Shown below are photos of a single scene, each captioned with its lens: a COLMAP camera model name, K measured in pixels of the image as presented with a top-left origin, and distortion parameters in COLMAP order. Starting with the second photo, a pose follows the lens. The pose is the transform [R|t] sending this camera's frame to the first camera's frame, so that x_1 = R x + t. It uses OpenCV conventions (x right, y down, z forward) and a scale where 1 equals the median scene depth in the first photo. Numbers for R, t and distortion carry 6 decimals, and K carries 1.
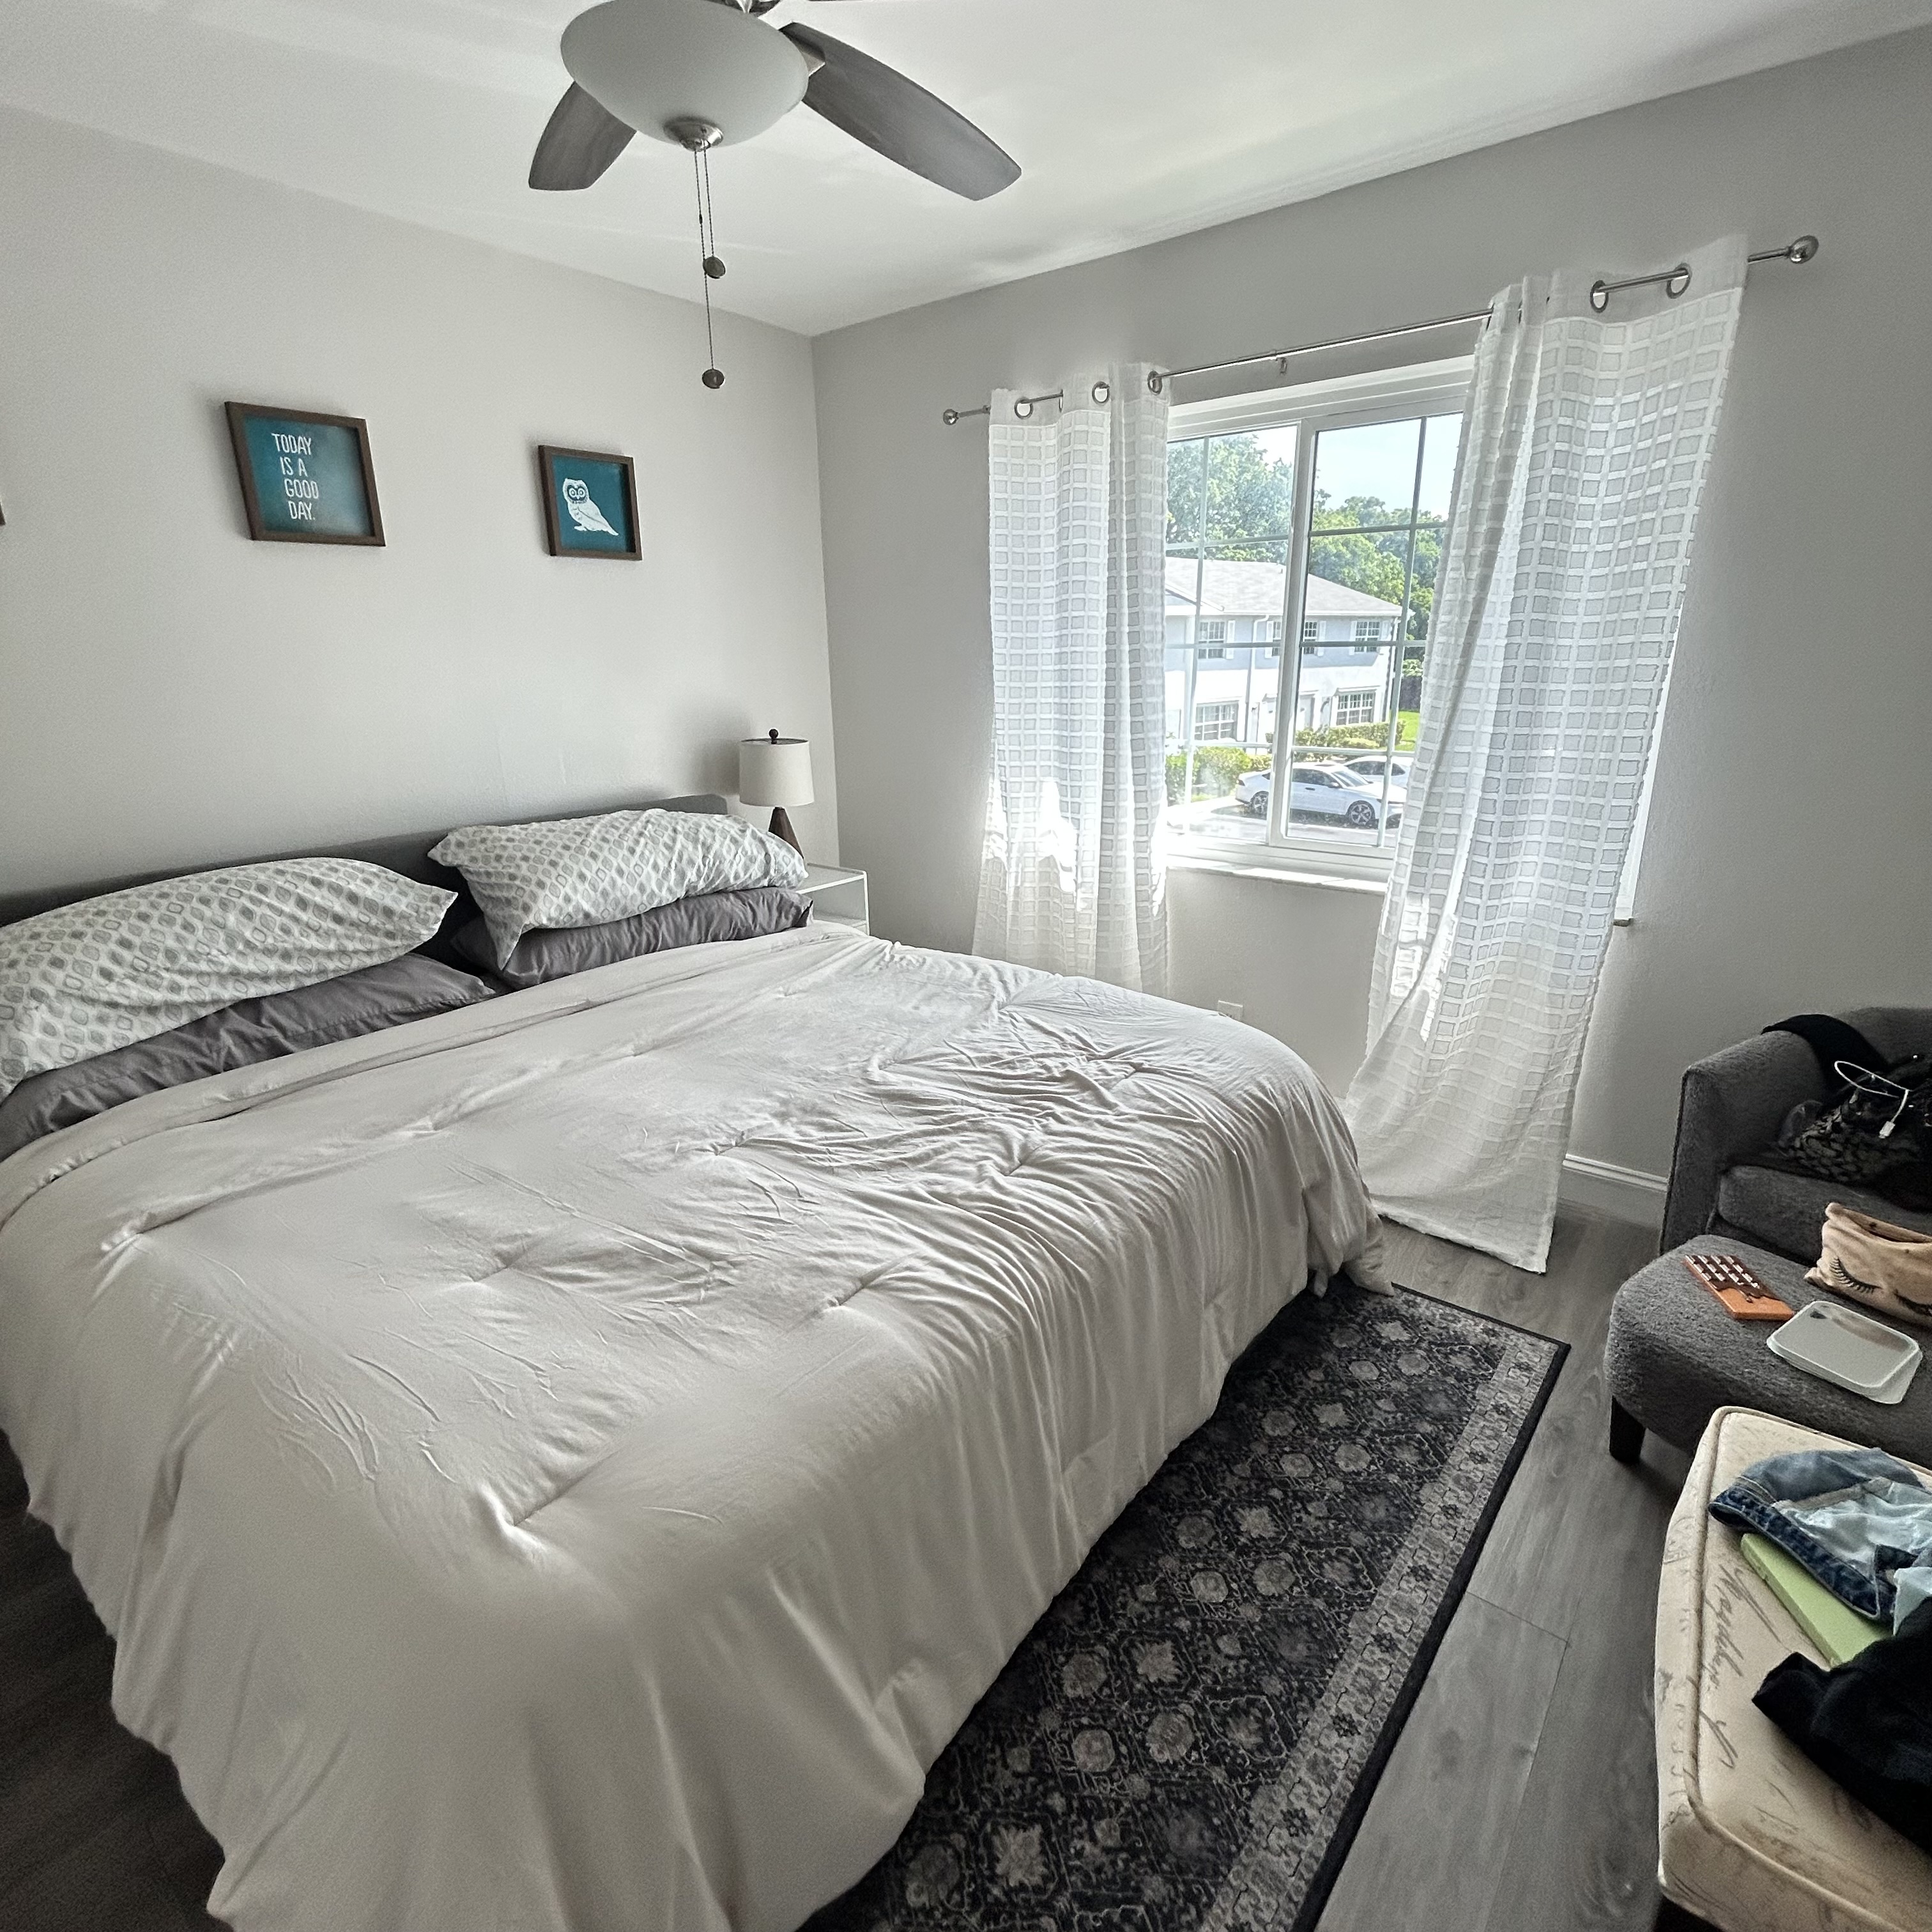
lens RADIAL K [[1045.6, 0, 970.5], [0, 1045.6, 956.8], [0, 0, 1]] dist [0.002263, 0.001043]
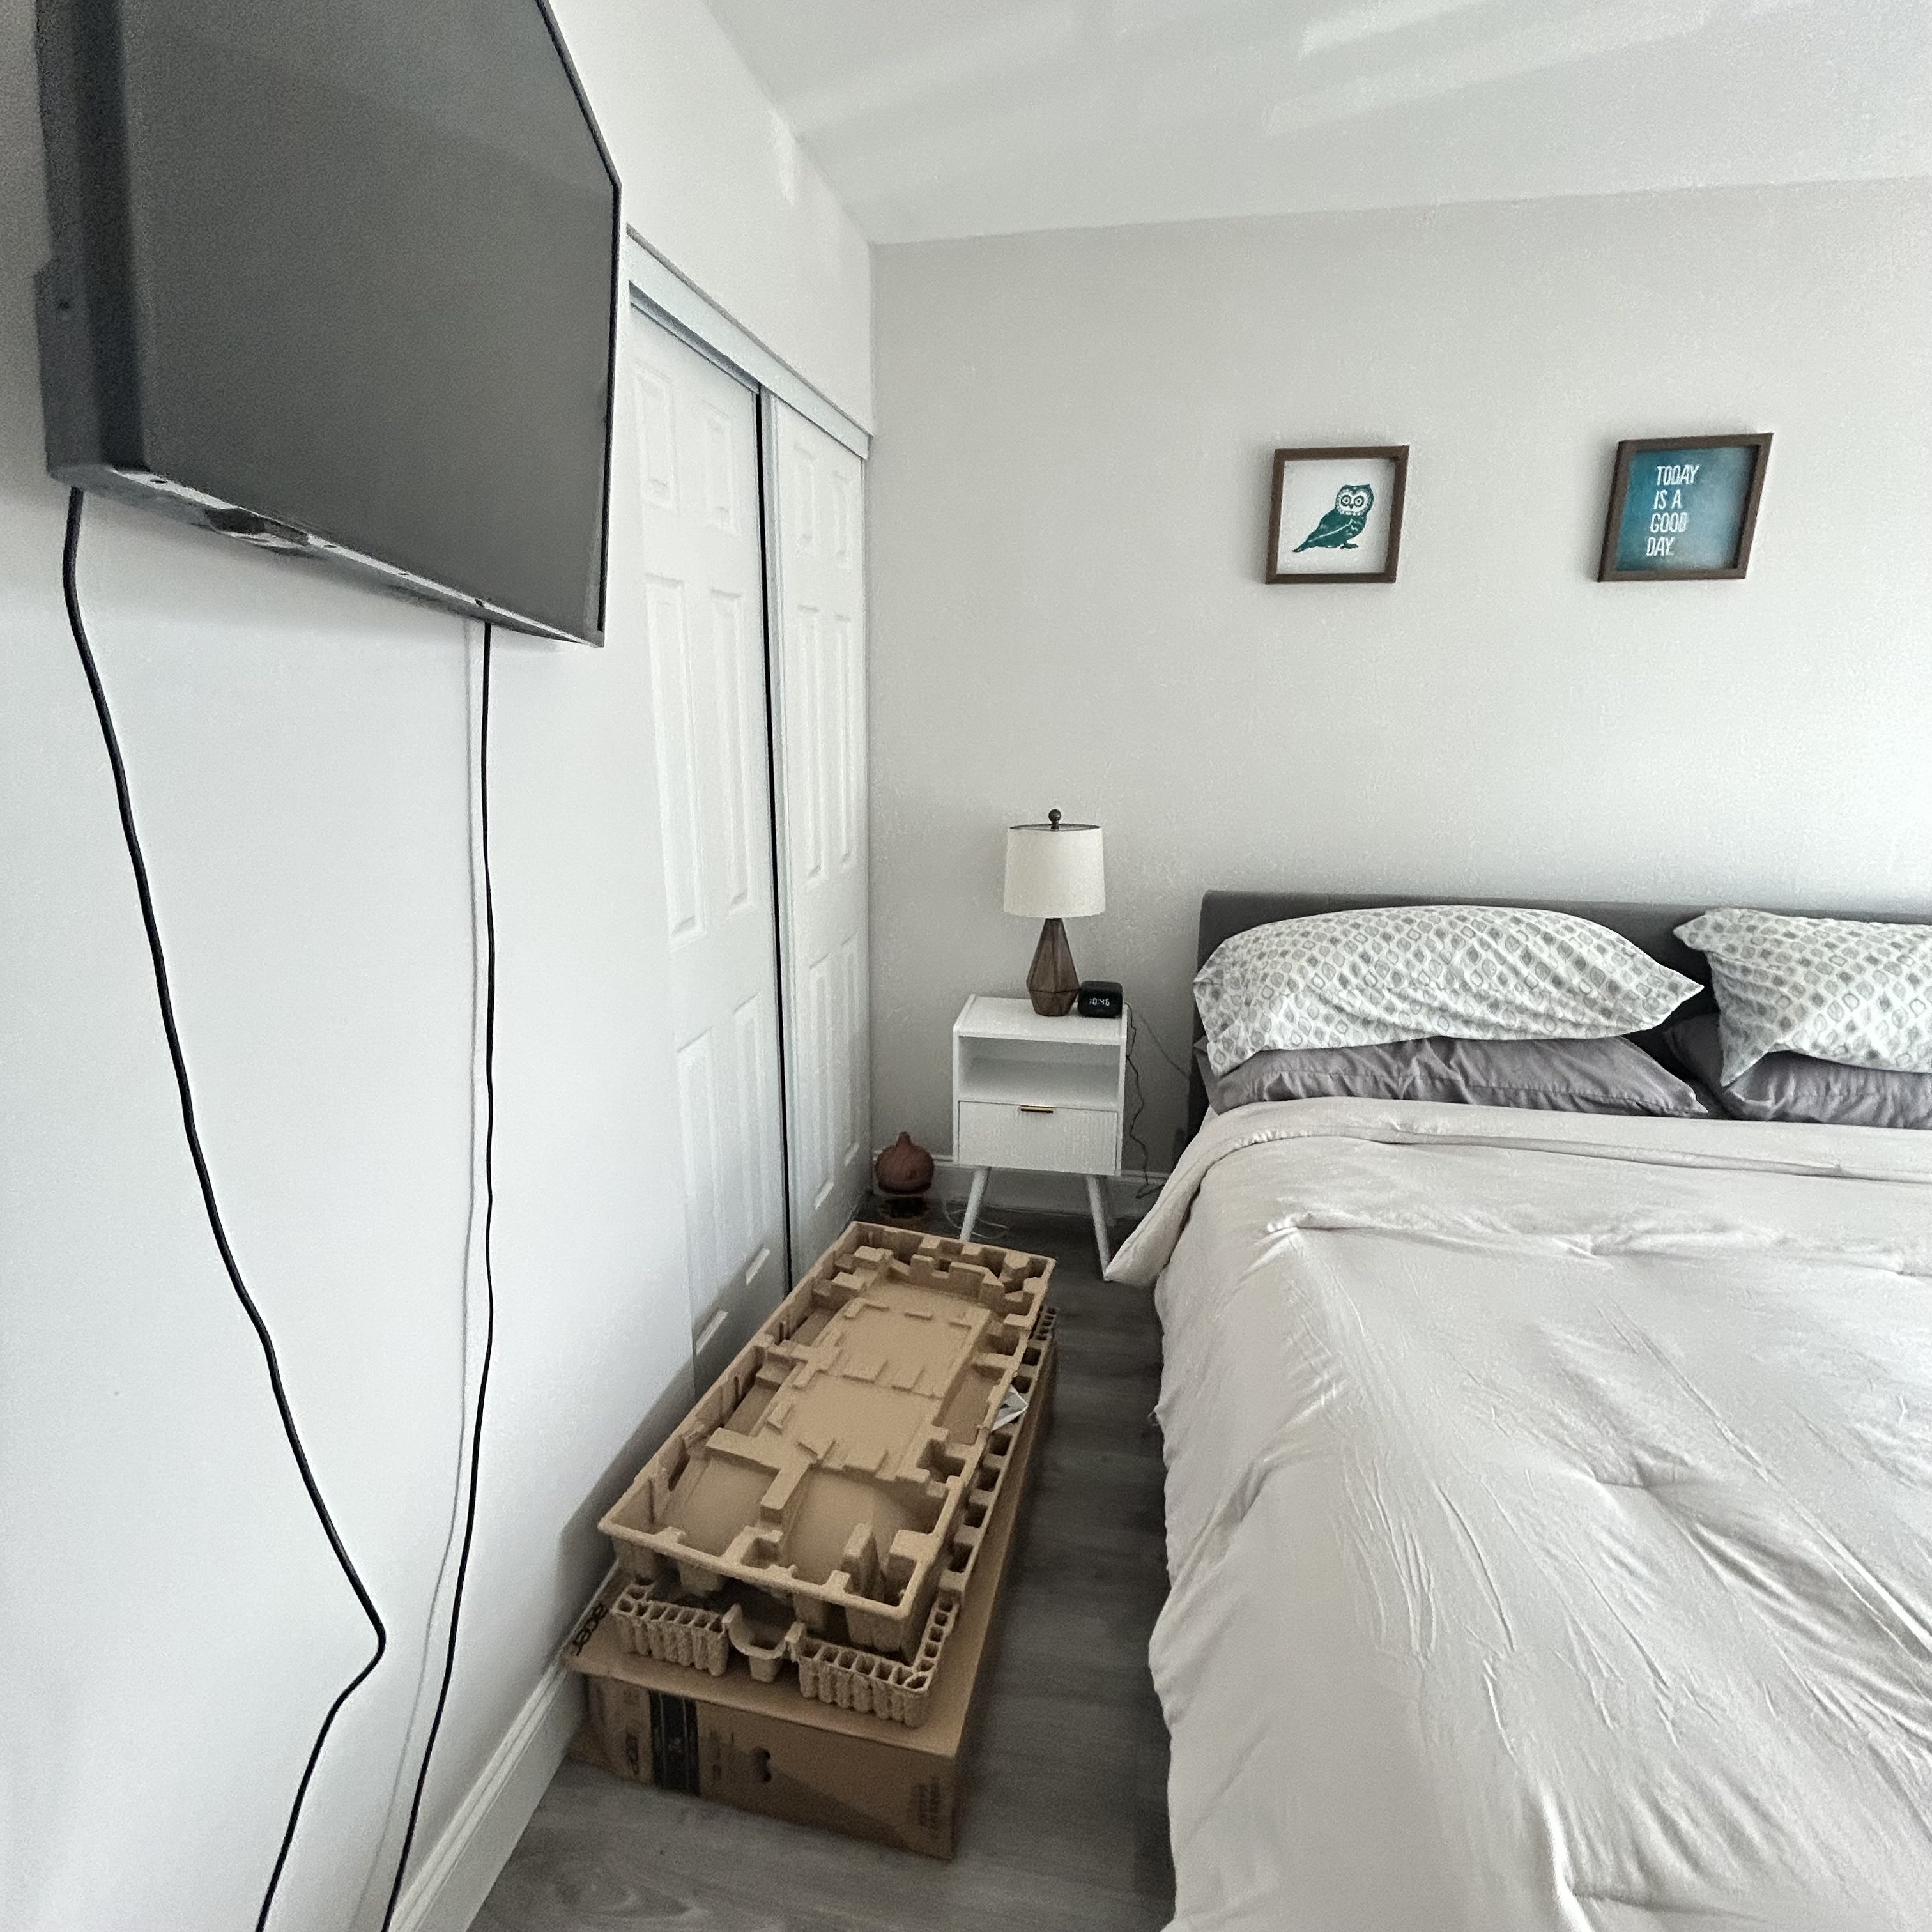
lens RADIAL K [[1045.6, 0, 968.3], [0, 1045.6, 965.8], [0, 0, 1]] dist [0.002263, 0.001043]
pose [[0.486642, 0.236197, -0.841065, -0.086990], [-0.267897, 0.956718, 0.113670, -0.015797], [0.831511, 0.170002, 0.528856, 0.080542]]
